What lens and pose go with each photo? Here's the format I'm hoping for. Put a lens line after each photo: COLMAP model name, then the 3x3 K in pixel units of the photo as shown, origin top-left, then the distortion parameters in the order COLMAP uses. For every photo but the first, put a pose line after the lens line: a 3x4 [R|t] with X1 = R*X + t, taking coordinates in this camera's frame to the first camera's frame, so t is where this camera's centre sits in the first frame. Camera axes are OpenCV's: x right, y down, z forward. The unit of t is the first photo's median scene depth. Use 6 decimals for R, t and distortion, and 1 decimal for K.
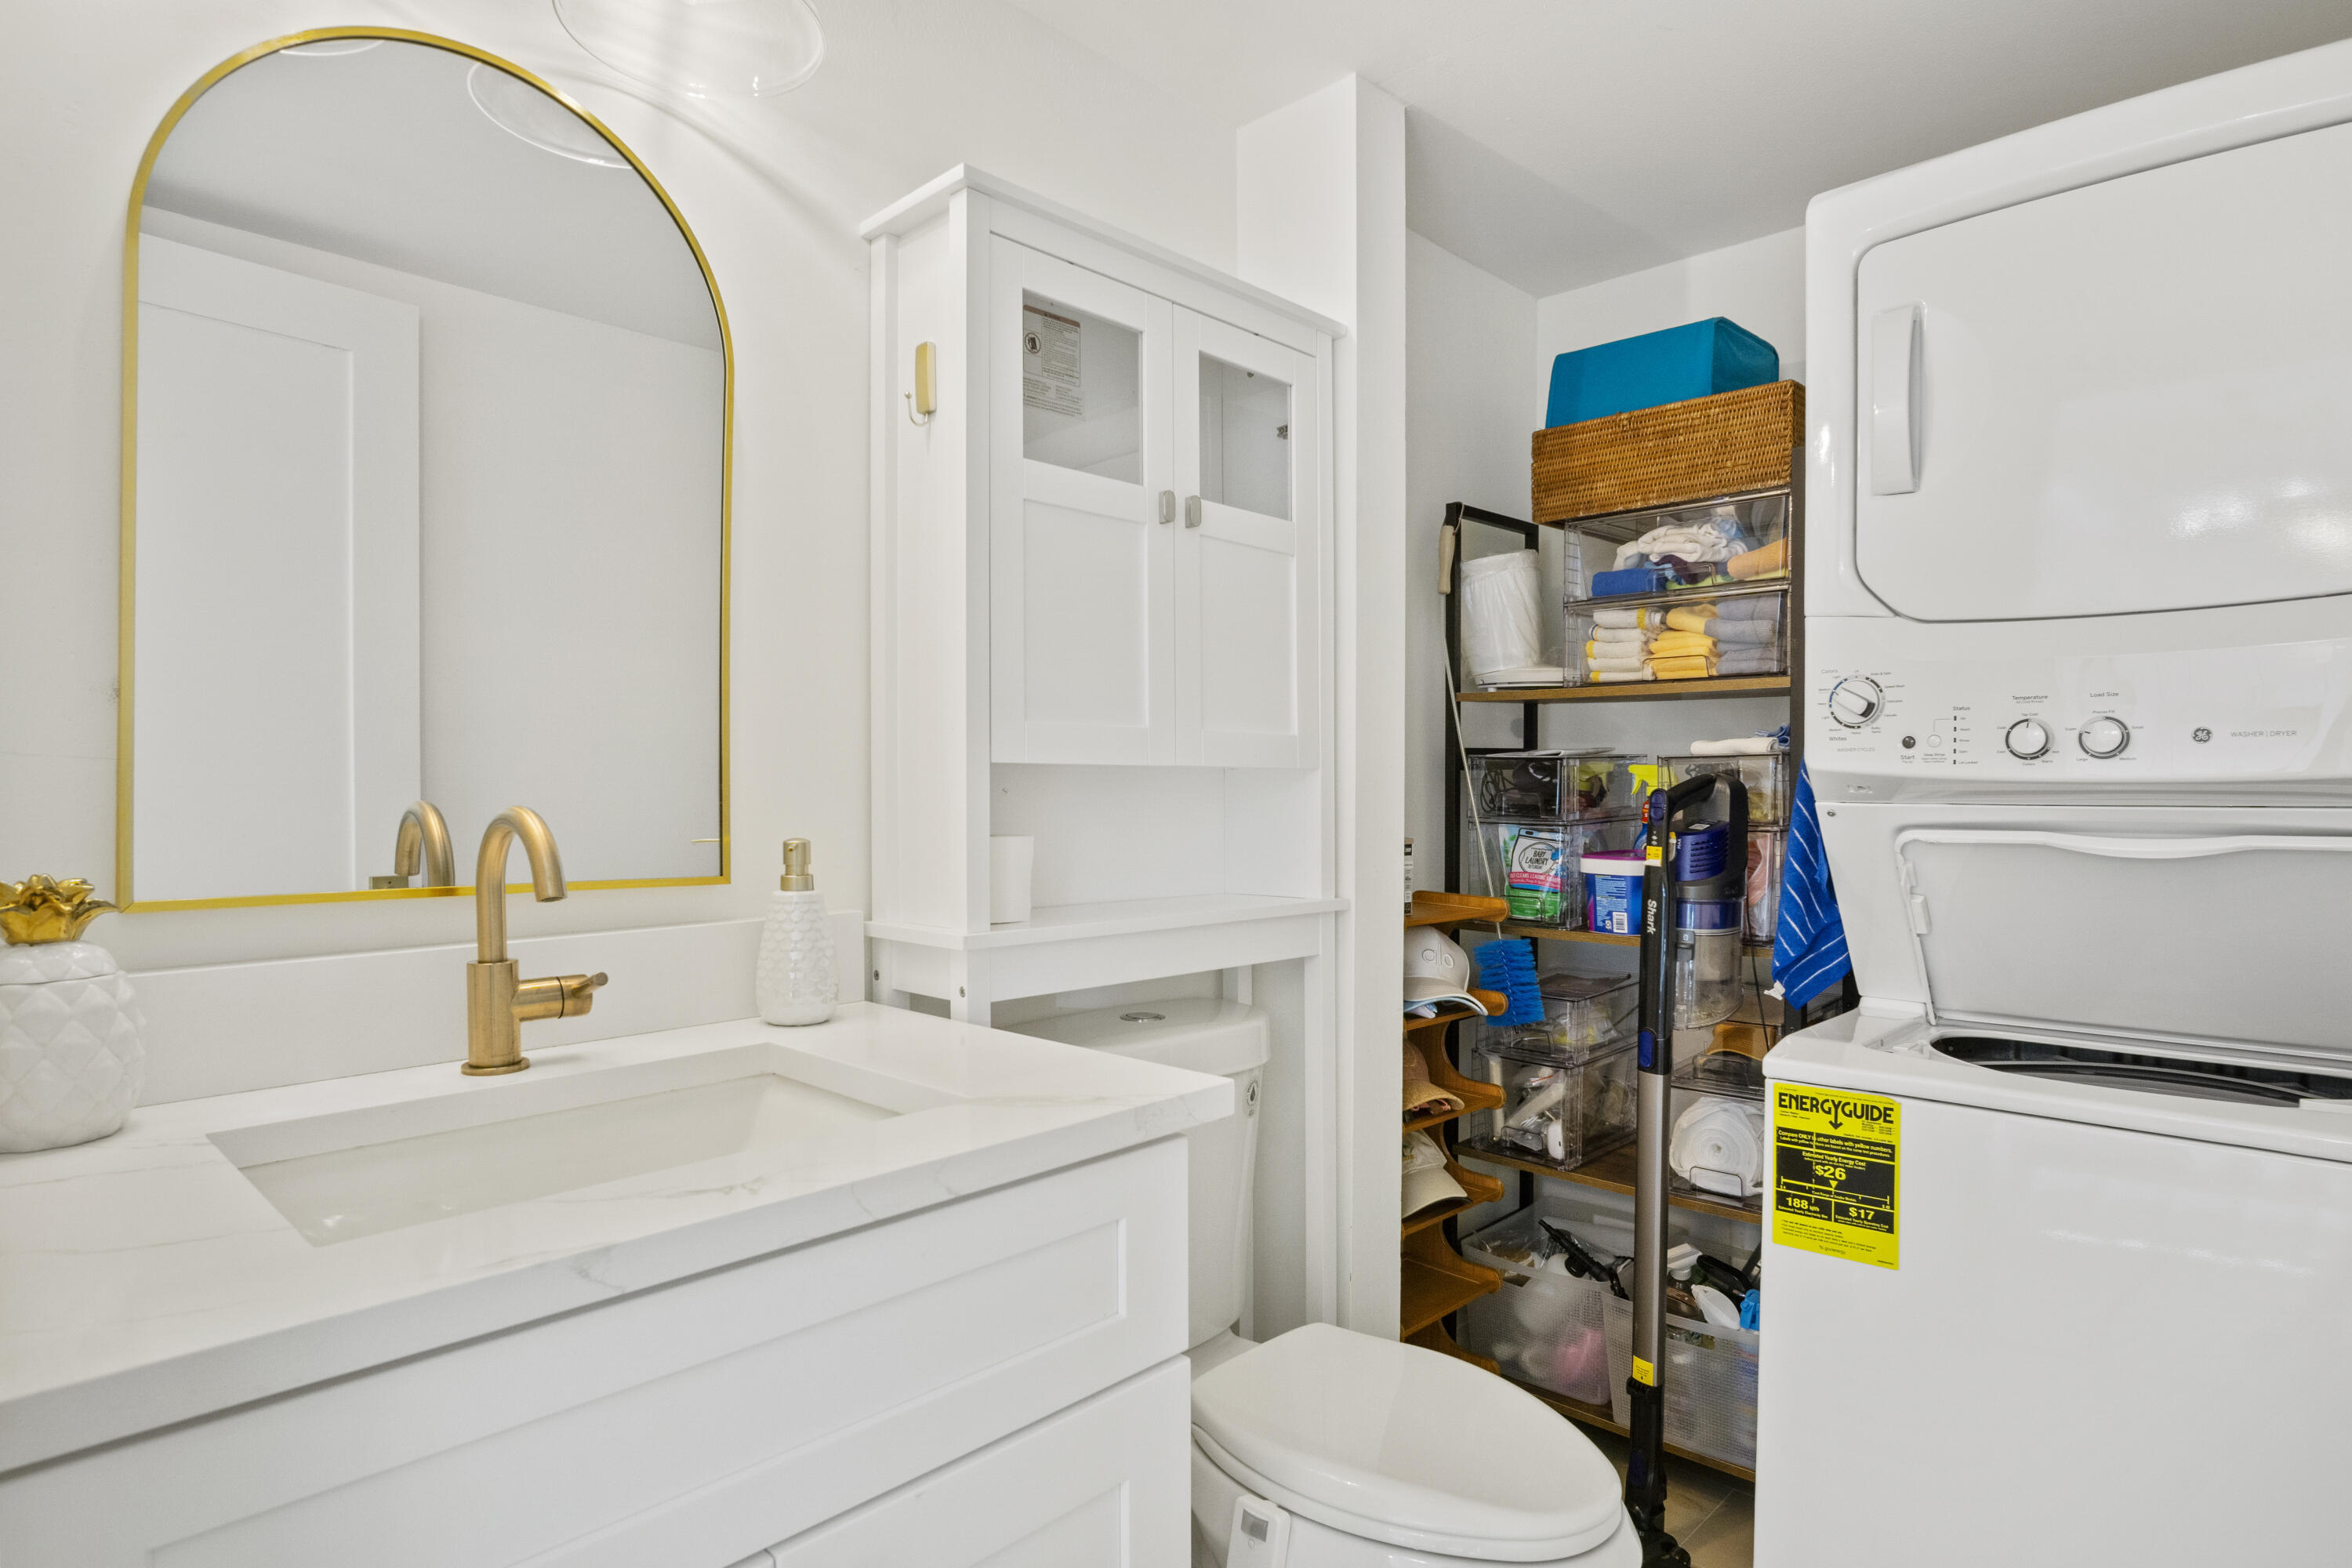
lens RADIAL K [[1277.6, 0, 1178.4], [0, 1277.6, 796.0], [0, 0, 1]] dist [-0.024725, 0.001372]
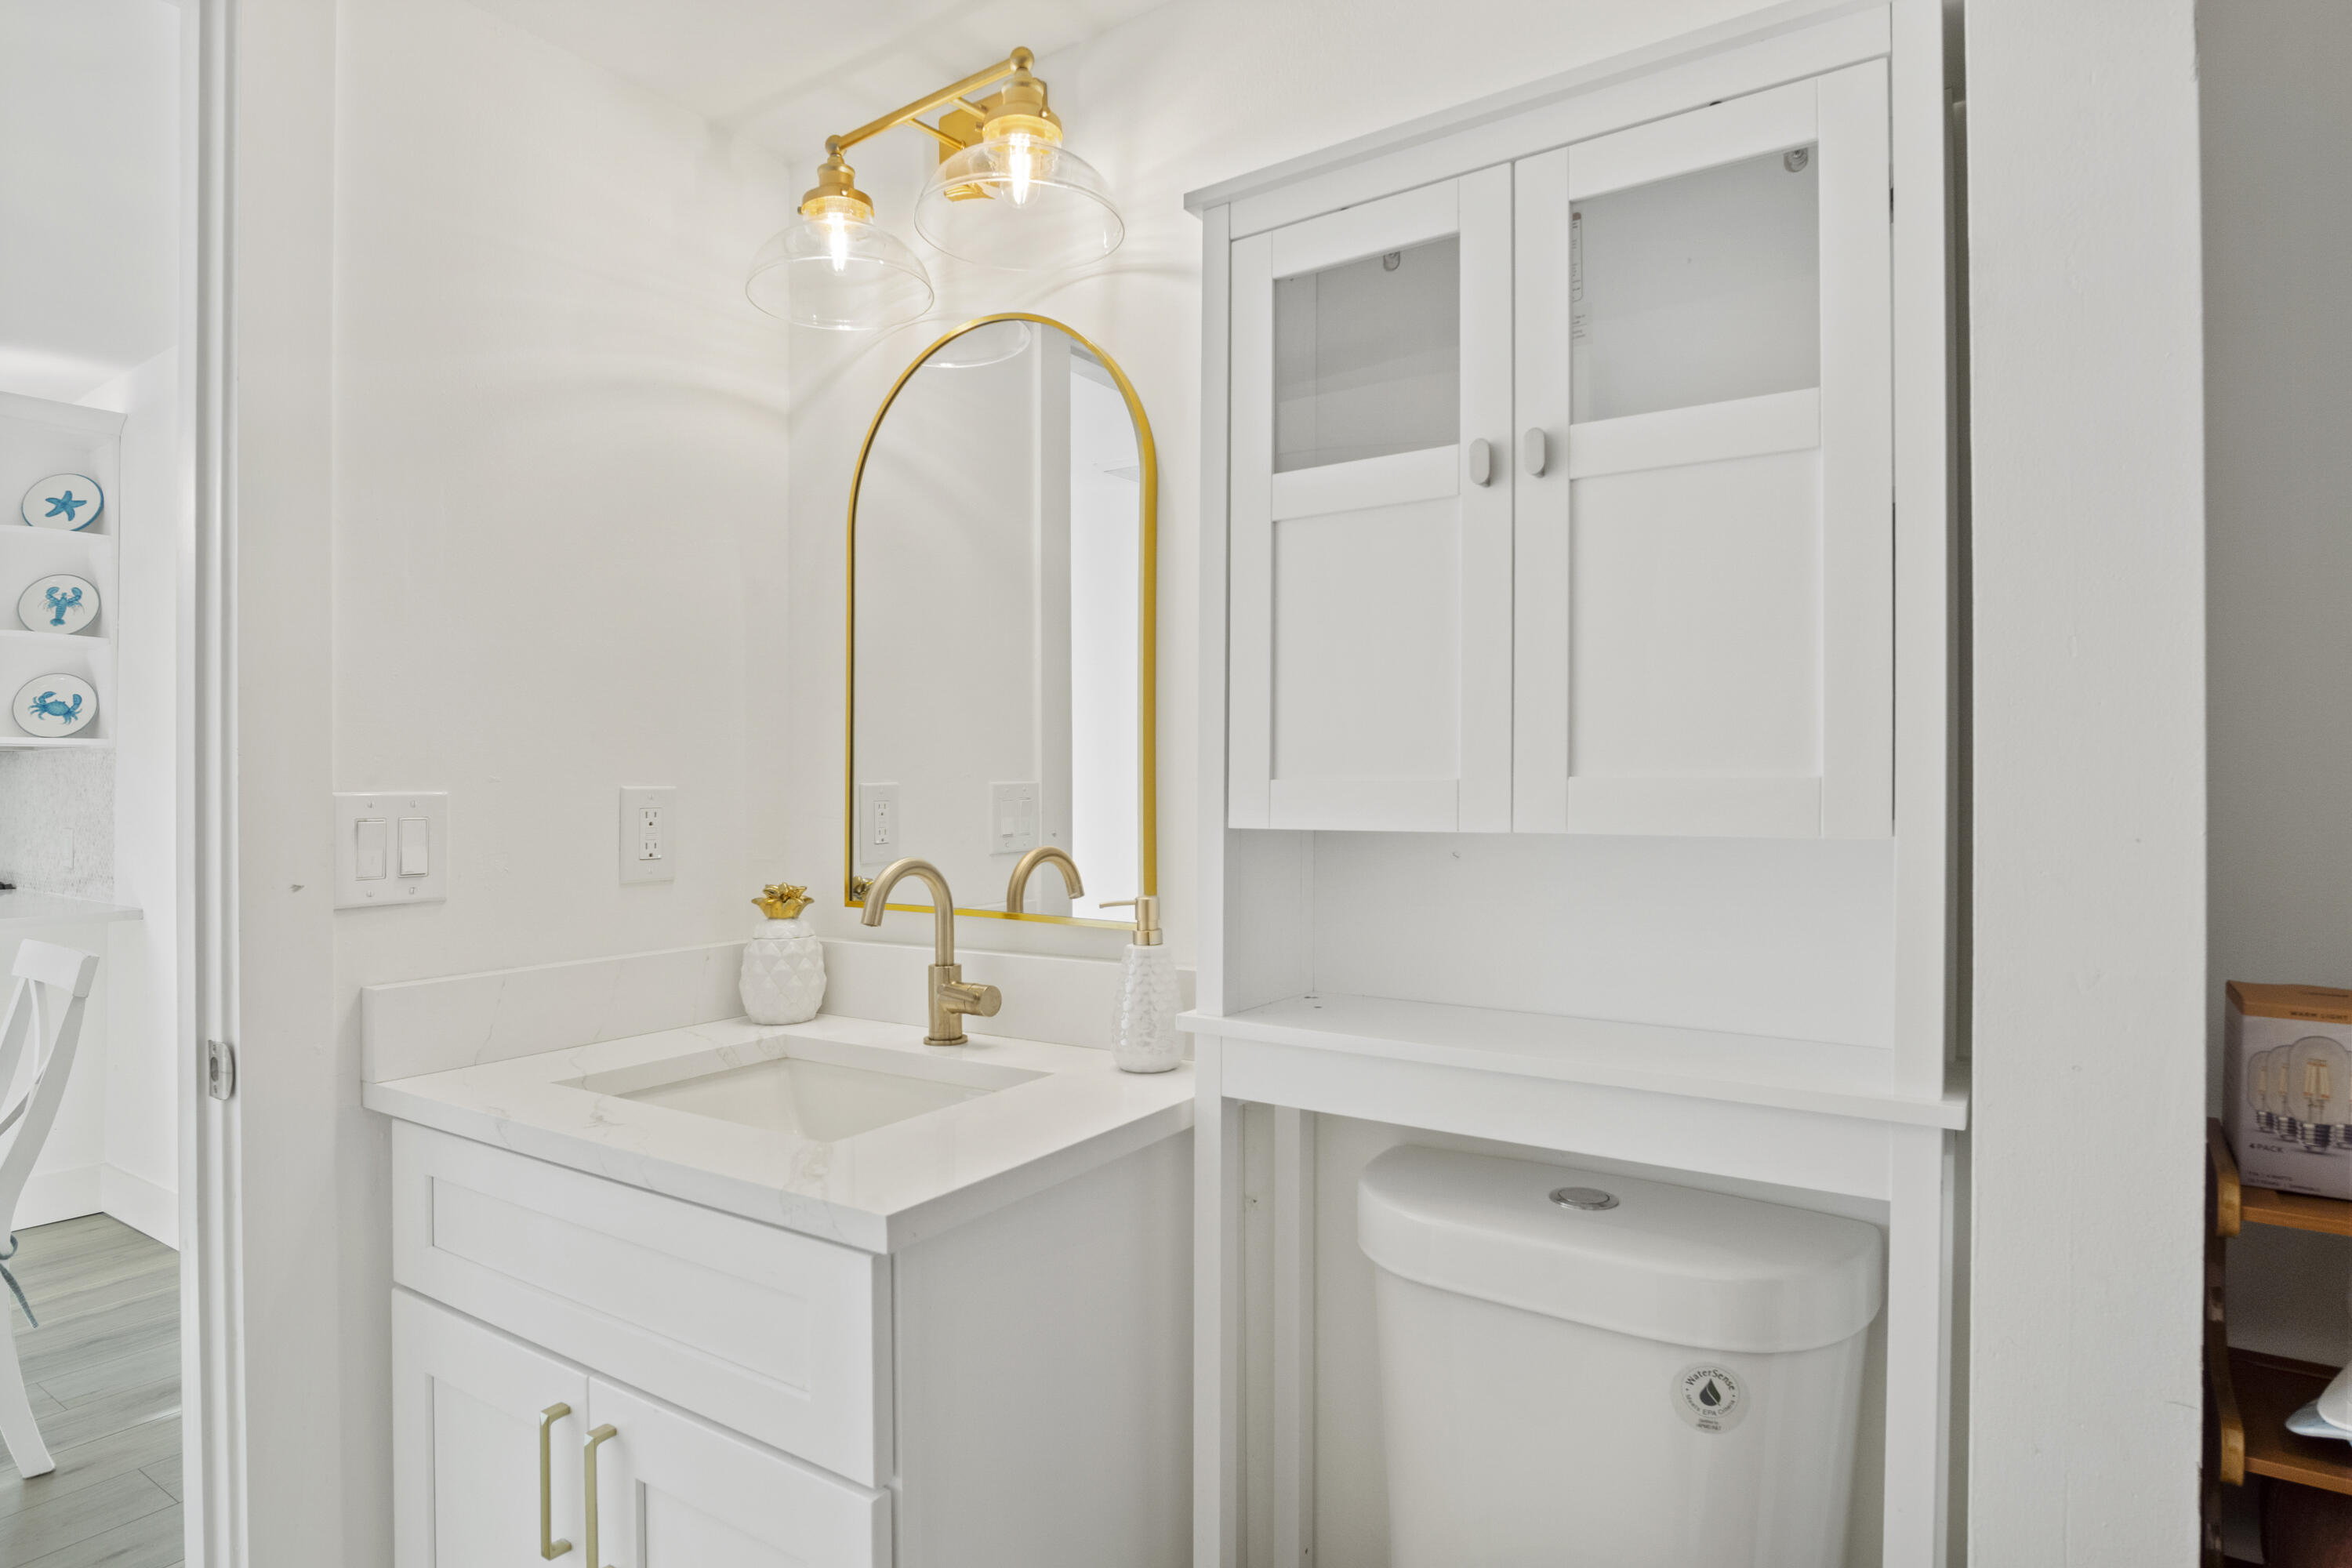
lens RADIAL K [[1257.7, 0, 1176.1], [0, 1257.7, 769.4], [0, 0, 1]] dist [-0.021723, 0.000491]
pose [[0.176190, -0.013943, -0.984257, 0.694122], [-0.002526, 0.999890, -0.014616, -0.052806], [0.984353, 0.005062, 0.176135, 0.780817]]
